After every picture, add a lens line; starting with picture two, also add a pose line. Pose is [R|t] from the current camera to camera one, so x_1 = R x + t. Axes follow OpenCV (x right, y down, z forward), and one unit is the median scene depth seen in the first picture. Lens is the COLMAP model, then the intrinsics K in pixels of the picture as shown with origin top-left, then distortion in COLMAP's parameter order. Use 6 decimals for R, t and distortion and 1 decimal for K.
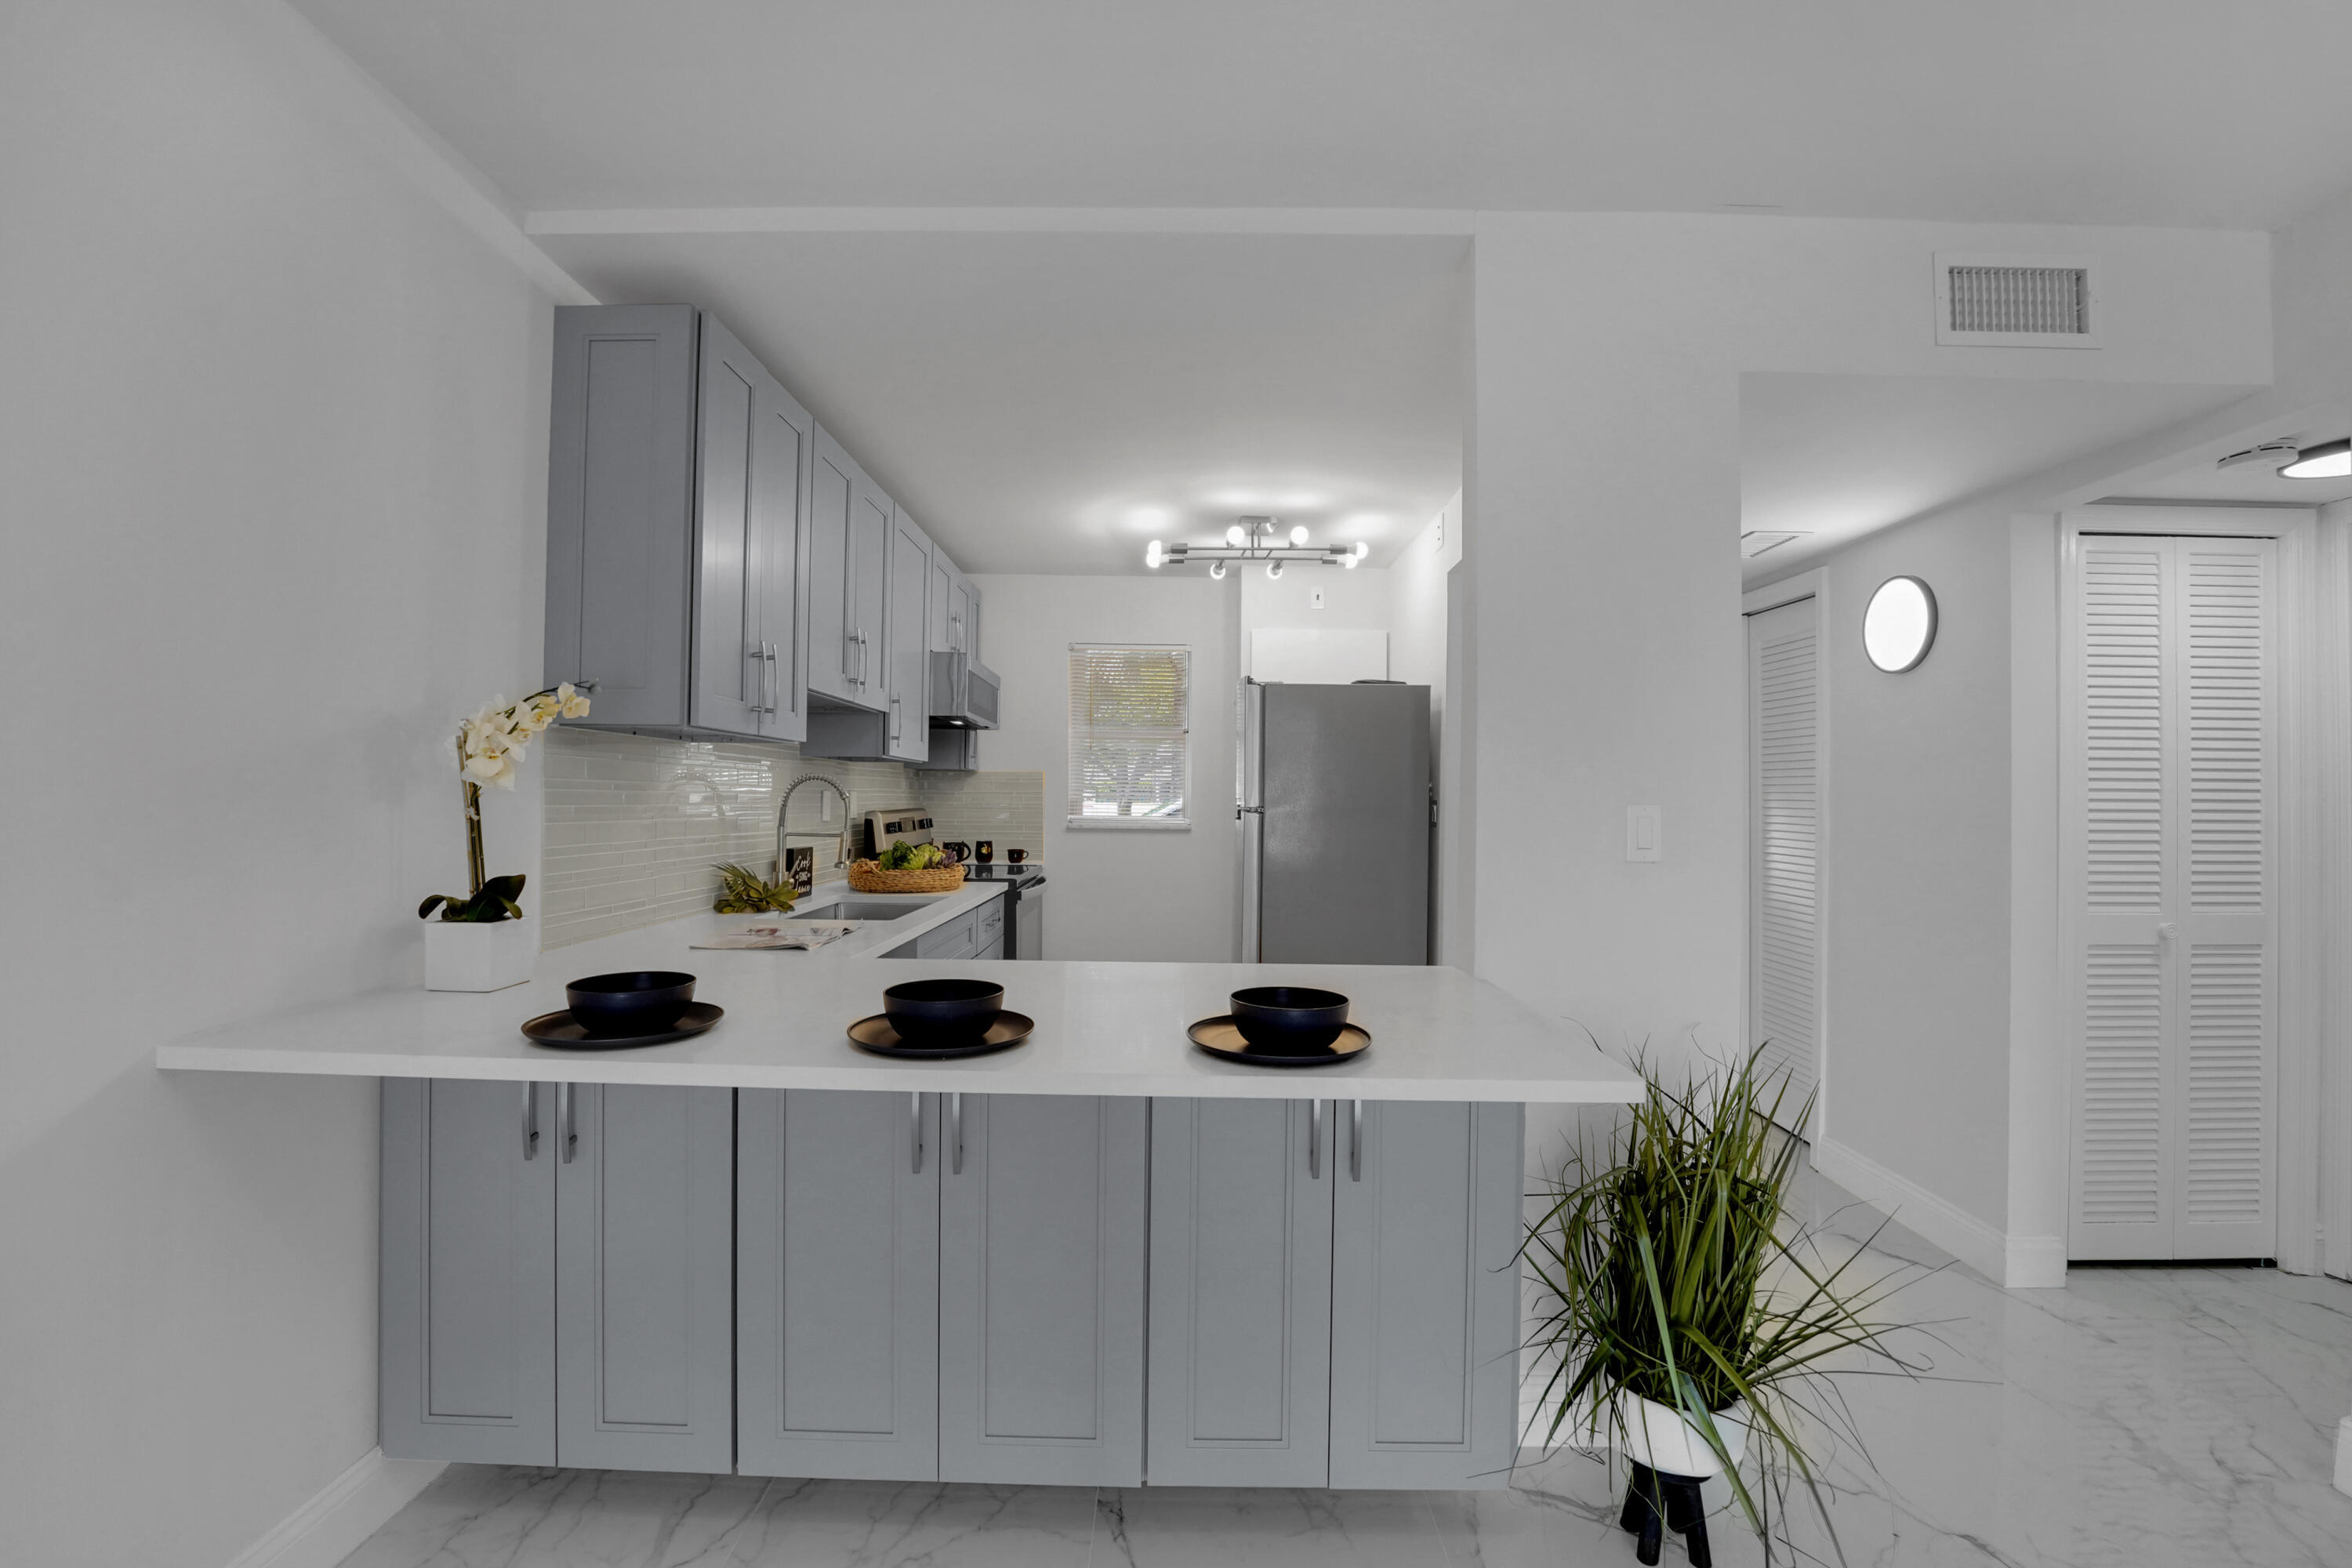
lens RADIAL K [[957.9, 0, 1167.0], [0, 957.9, 804.5], [0, 0, 1]] dist [-0.037790, 0.001917]
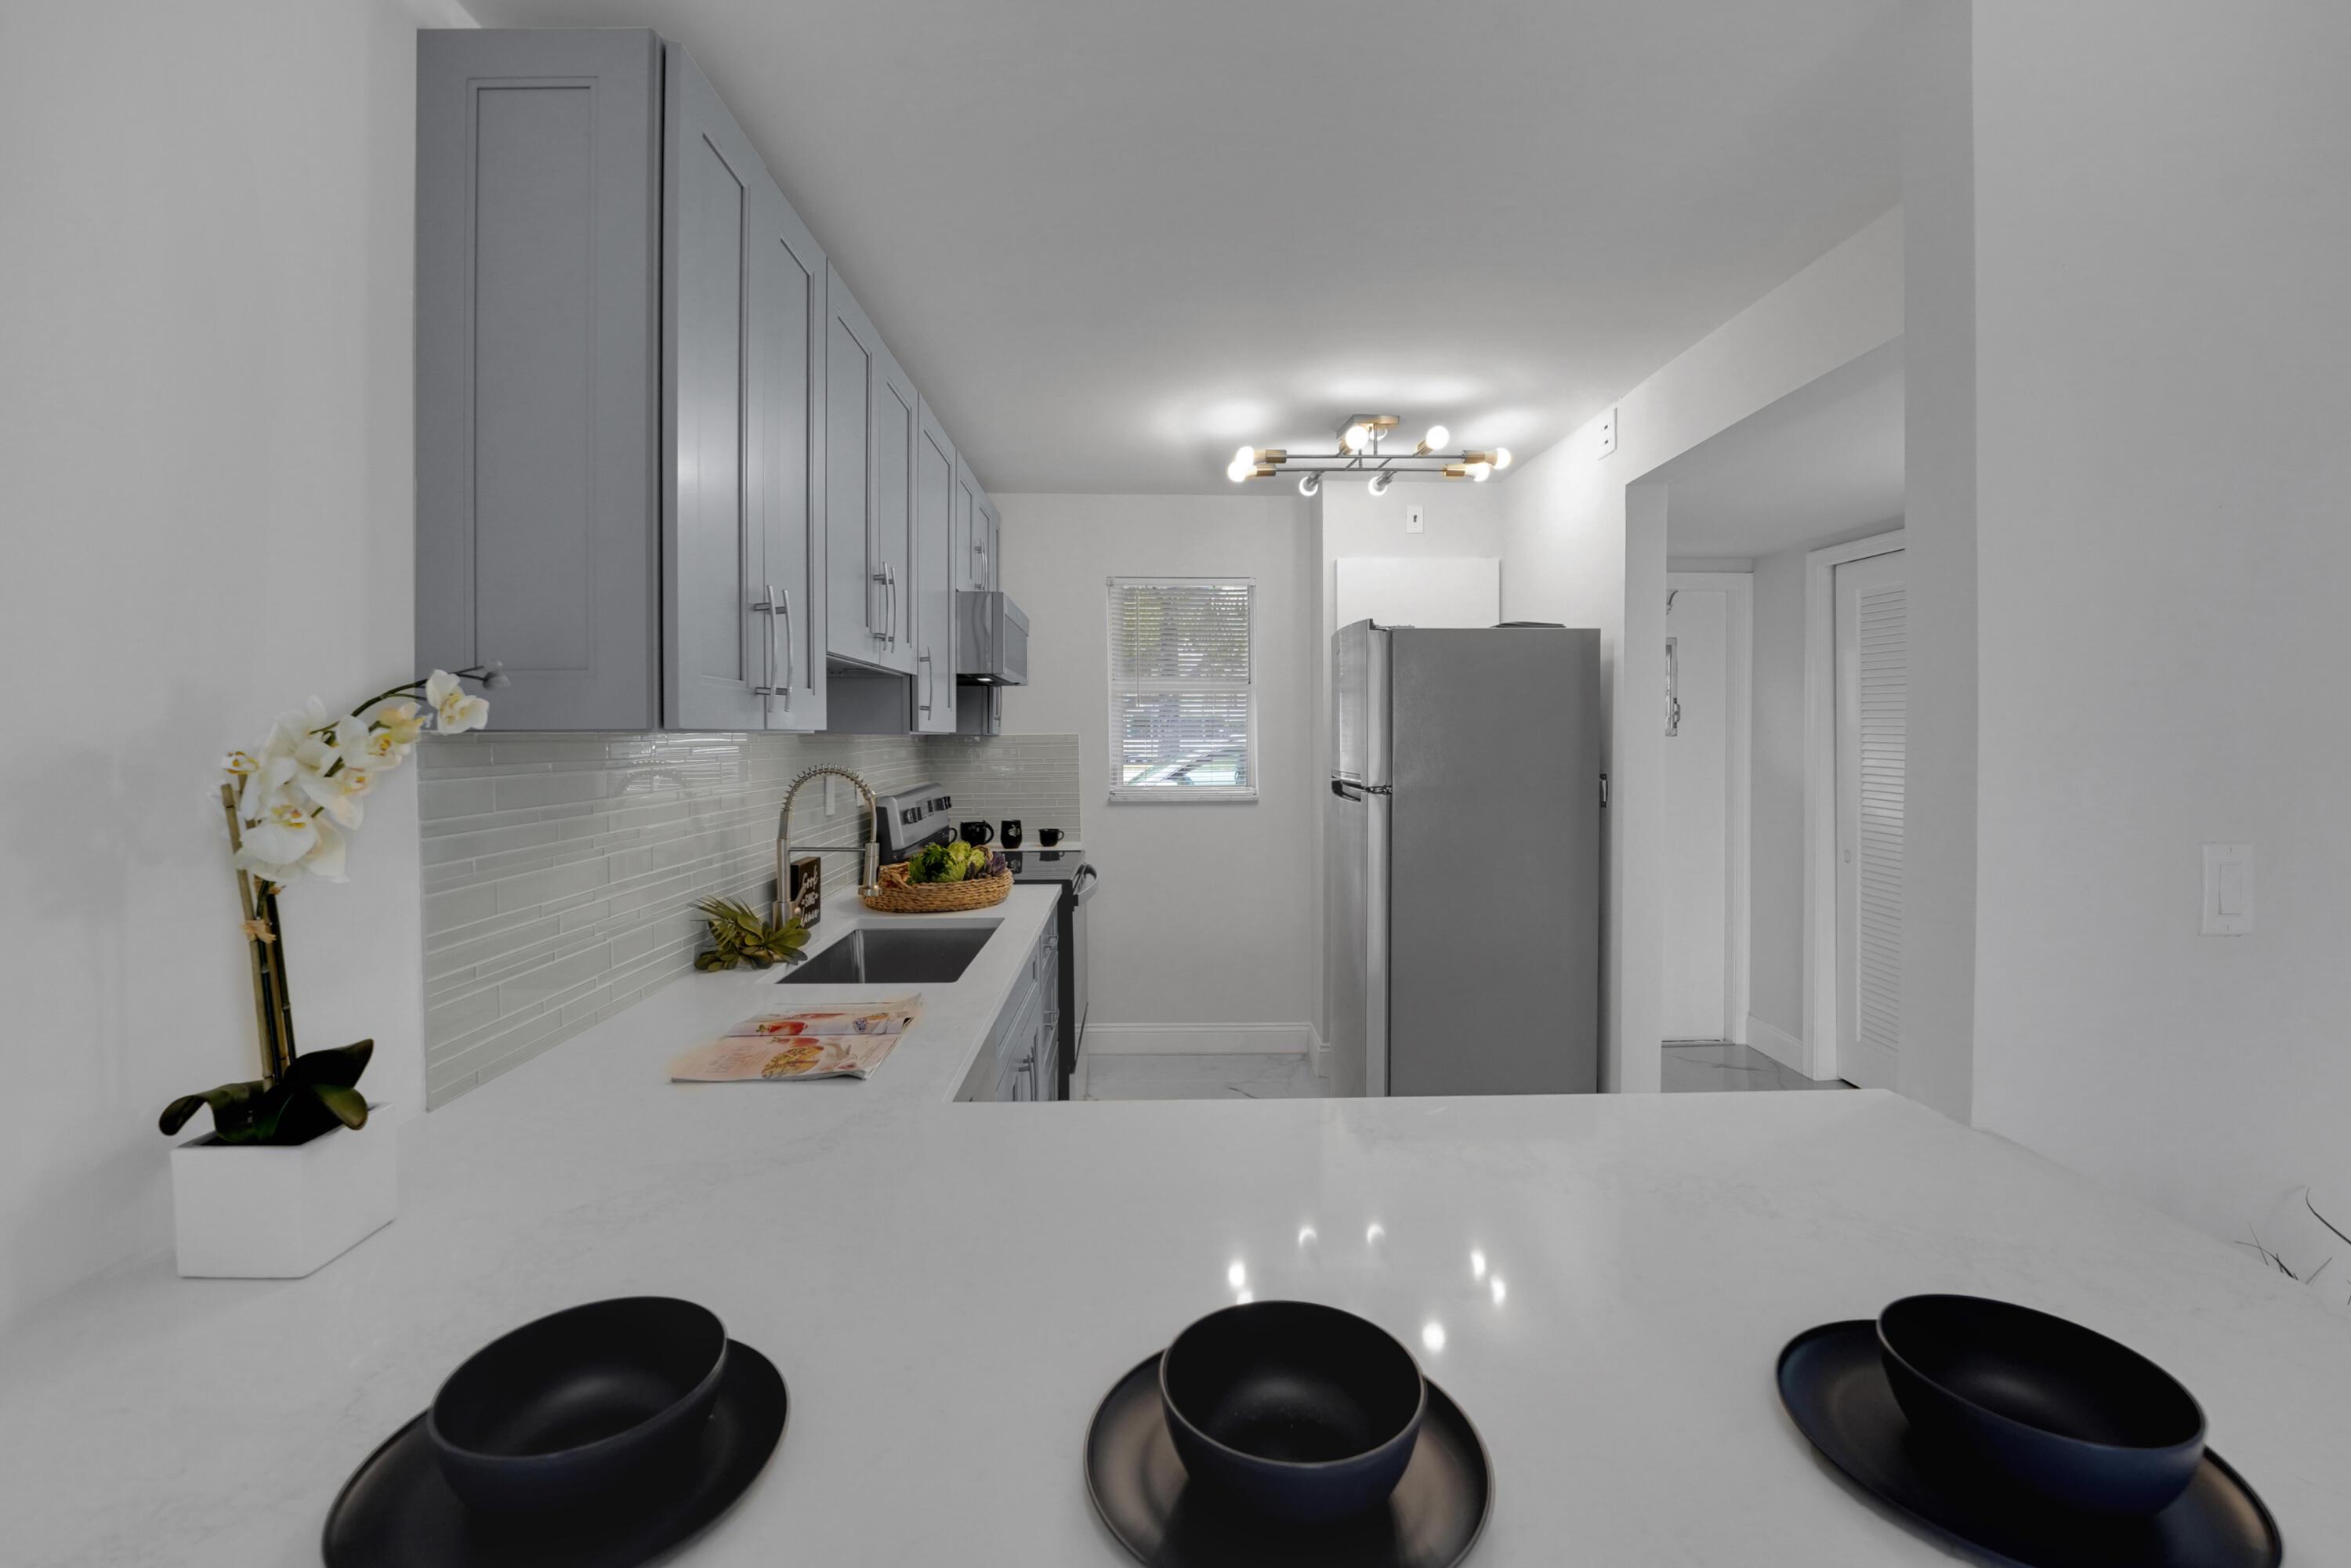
lens RADIAL K [[993.4, 0, 1180.3], [0, 993.4, 760.6], [0, 0, 1]] dist [-0.036391, 0.002870]
pose [[0.998975, -0.017666, 0.041677, -0.122810], [0.016812, 0.999643, 0.020756, -0.043431], [-0.042029, -0.020034, 0.998915, 0.219839]]
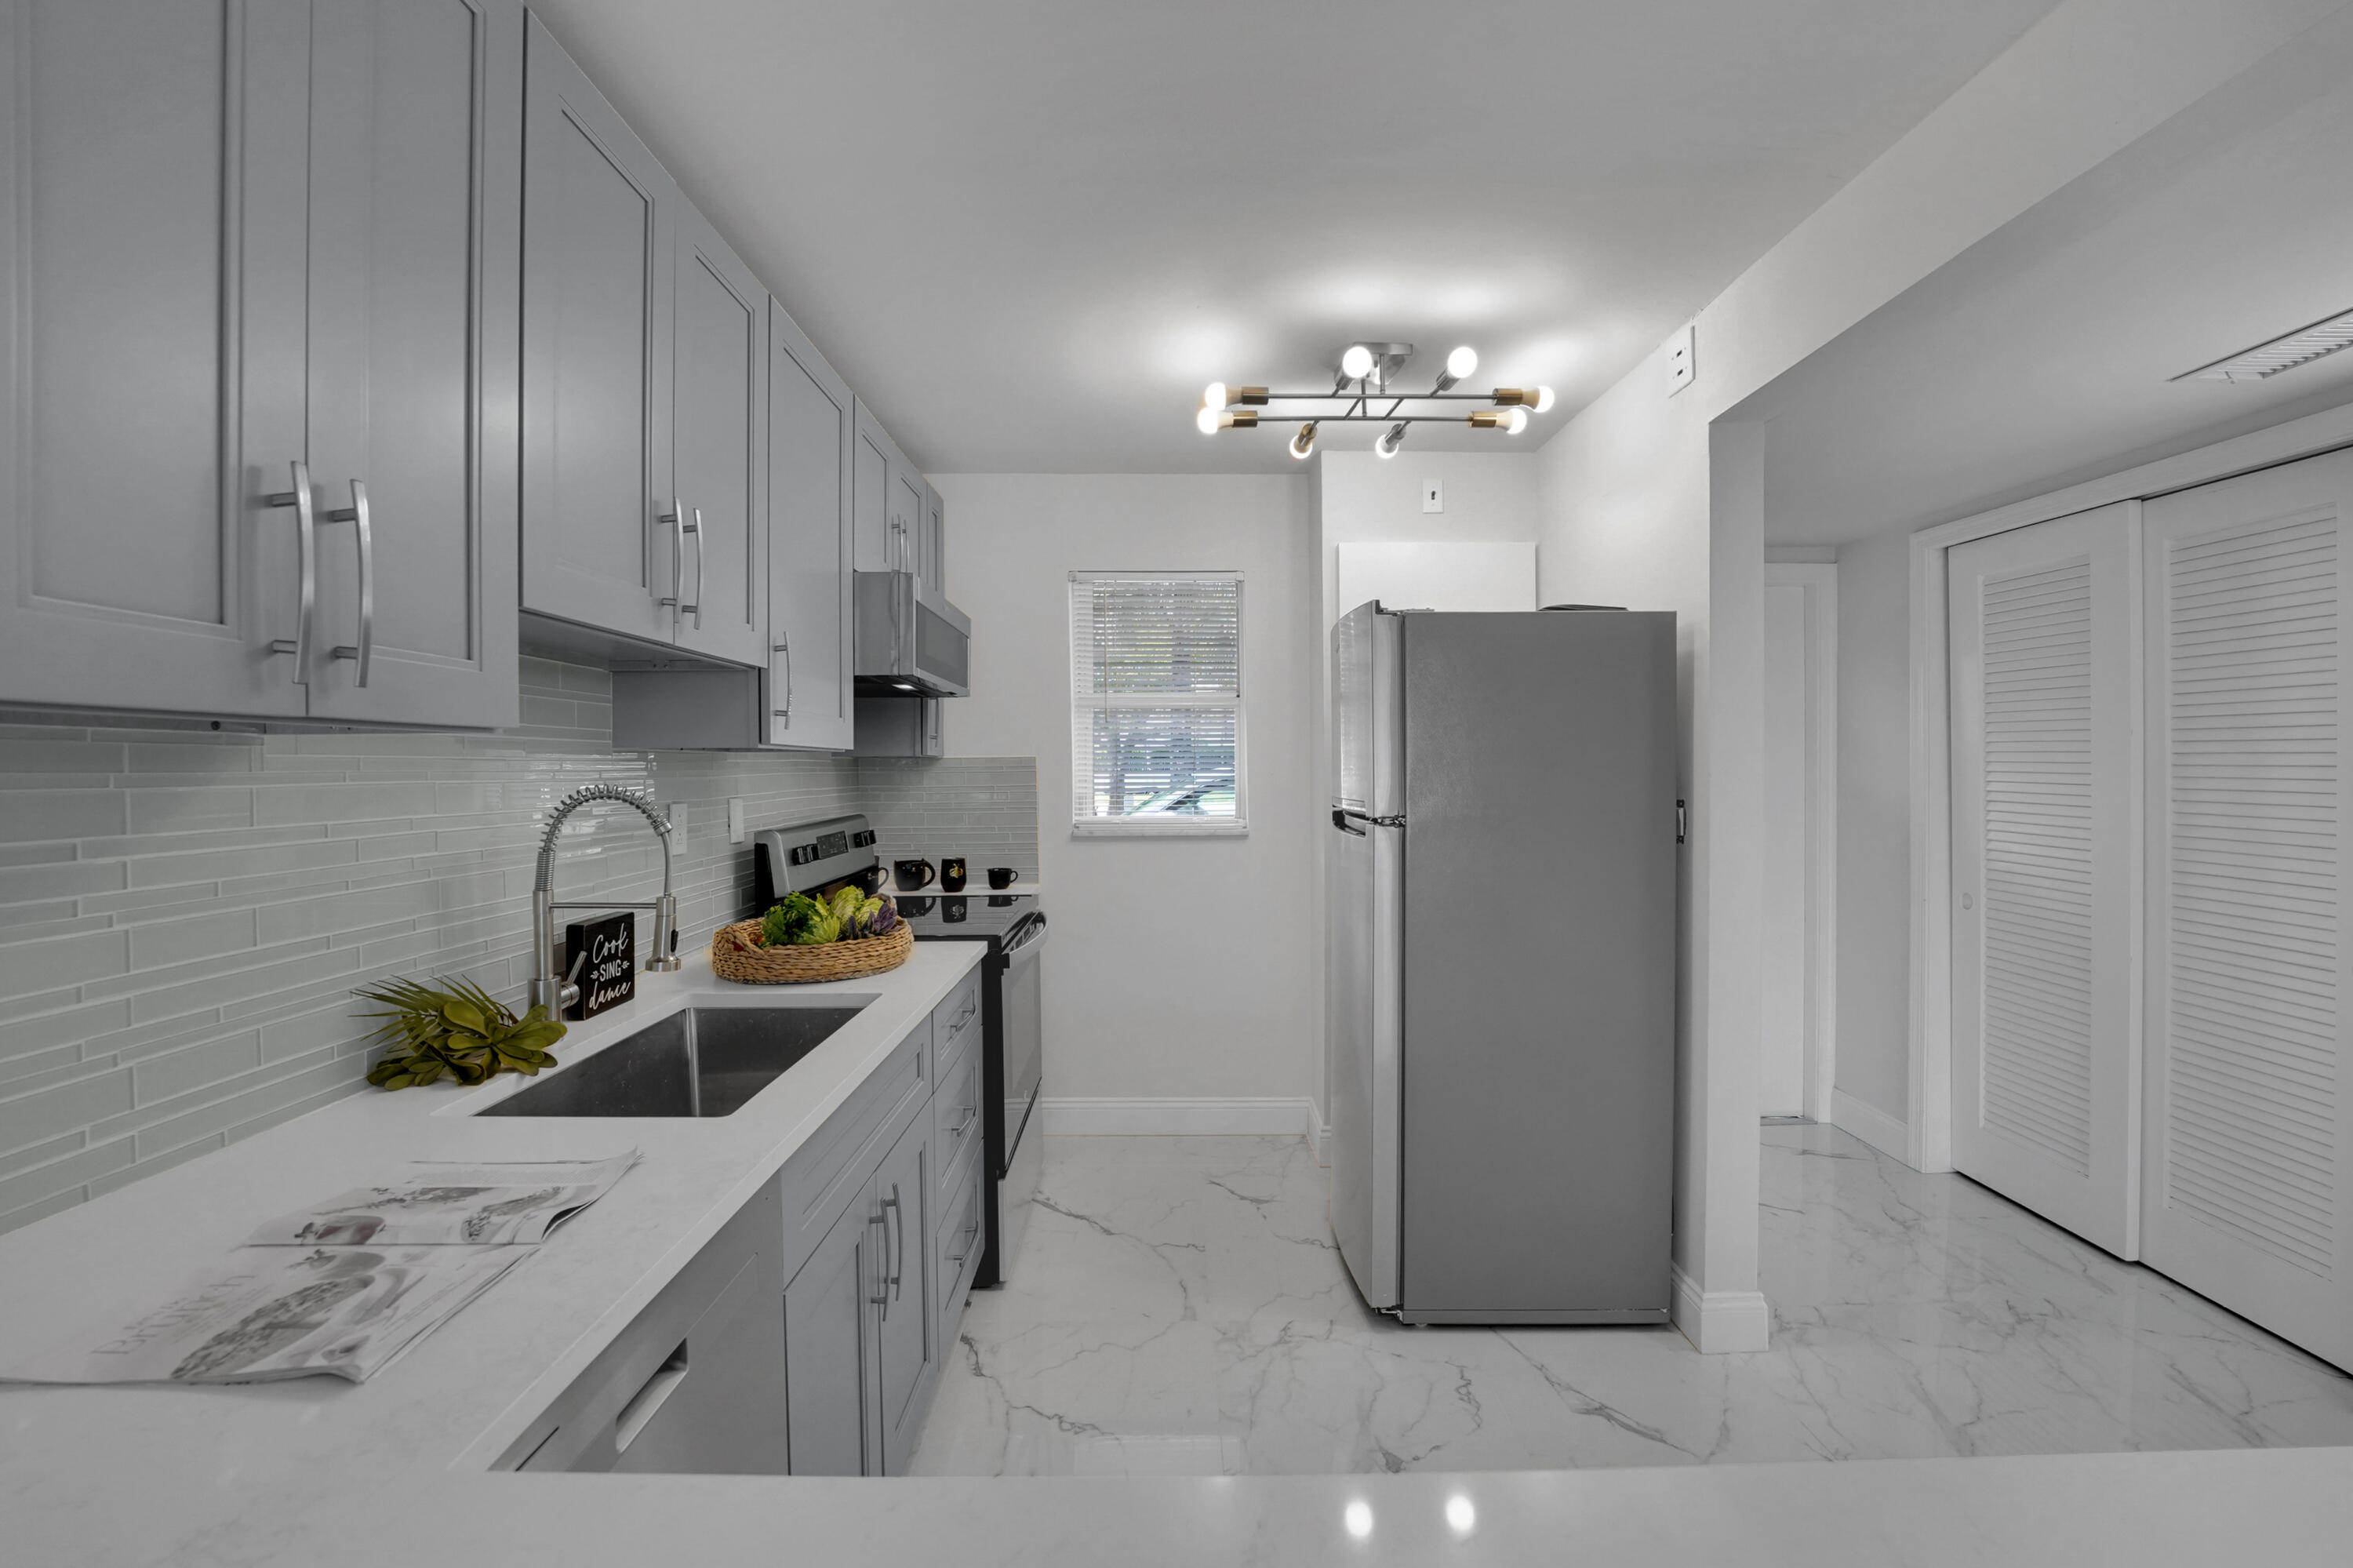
lens RADIAL K [[994.4, 0, 1184.5], [0, 994.4, 787.6], [0, 0, 1]] dist [-0.036391, 0.002870]
pose [[0.999433, -0.019698, 0.027301, -0.065183], [0.019295, 0.999702, 0.014962, -0.031371], [-0.027587, -0.014427, 0.999515, 0.427215]]
